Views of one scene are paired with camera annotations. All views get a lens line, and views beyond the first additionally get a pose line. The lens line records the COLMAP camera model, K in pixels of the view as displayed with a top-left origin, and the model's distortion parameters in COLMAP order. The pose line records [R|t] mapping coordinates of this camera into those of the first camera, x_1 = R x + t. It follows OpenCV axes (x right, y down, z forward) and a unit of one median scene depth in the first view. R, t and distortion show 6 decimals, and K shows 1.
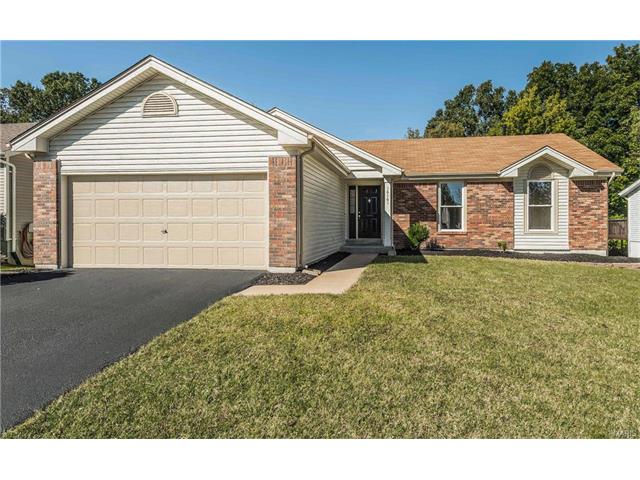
lens RADIAL K [[324.9, 0, 263.4], [0, 324.9, 233.9], [0, 0, 1]] dist [0.013008, -0.000738]
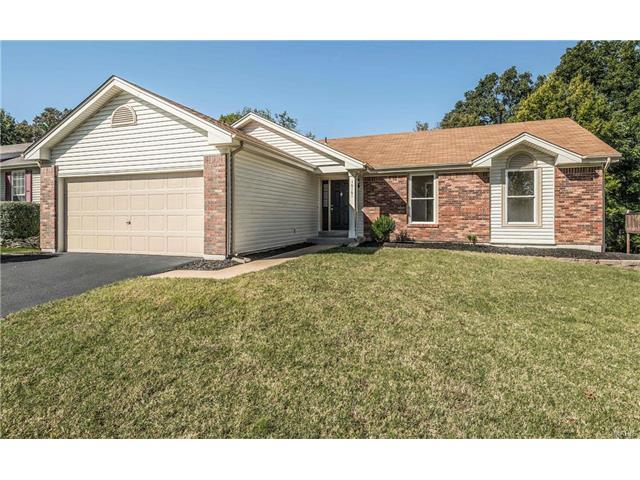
lens RADIAL K [[295.9, 0, 282.9], [0, 295.9, 226.1], [0, 0, 1]] dist [0.011419, -0.002754]
pose [[0.981037, 0.003549, -0.193786, 0.350772], [-0.005082, 0.999960, -0.007414, 0.007845], [0.193752, 0.008259, 0.981016, 0.038391]]
